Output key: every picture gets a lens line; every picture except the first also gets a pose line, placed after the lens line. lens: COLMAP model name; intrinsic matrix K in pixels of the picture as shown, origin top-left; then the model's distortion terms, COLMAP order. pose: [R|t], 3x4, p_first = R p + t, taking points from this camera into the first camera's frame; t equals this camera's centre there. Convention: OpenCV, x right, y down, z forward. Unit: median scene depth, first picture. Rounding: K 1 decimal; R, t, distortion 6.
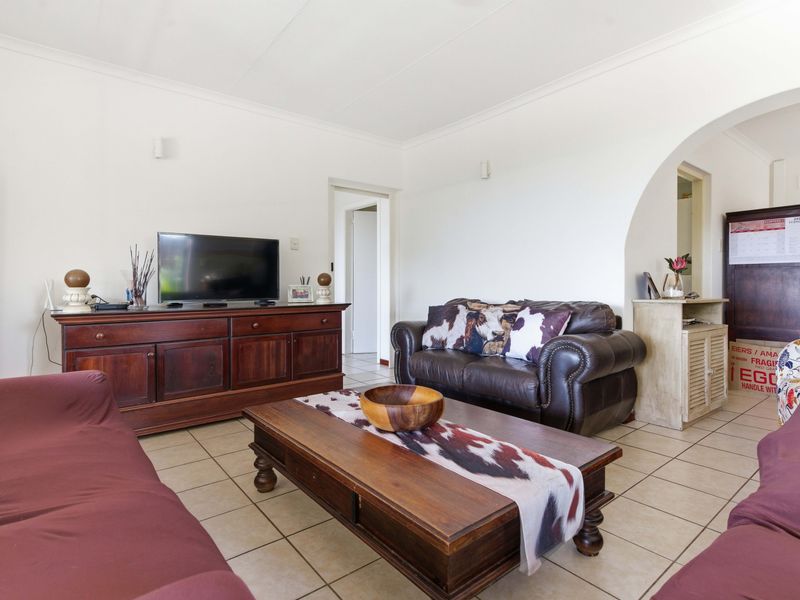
lens RADIAL K [[428.2, 0, 401.0], [0, 428.2, 284.3], [0, 0, 1]] dist [0.001026, 0.000103]
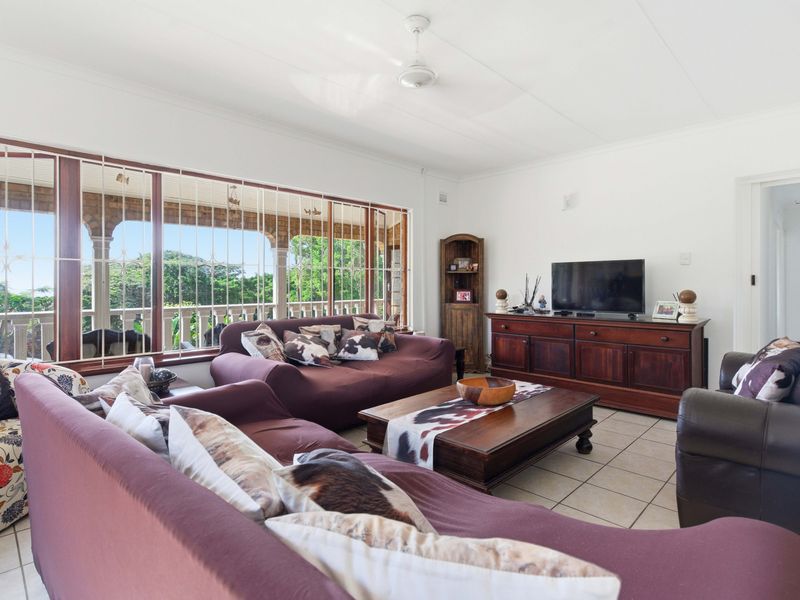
lens RADIAL K [[428.2, 0, 401.0], [0, 428.2, 284.3], [0, 0, 1]] dist [0.001026, 0.000103]
pose [[0.095180, 0.002959, -0.995456, 0.809214], [0.003642, 0.999988, 0.003321, -0.050772], [0.995453, -0.003942, 0.095168, 0.306446]]
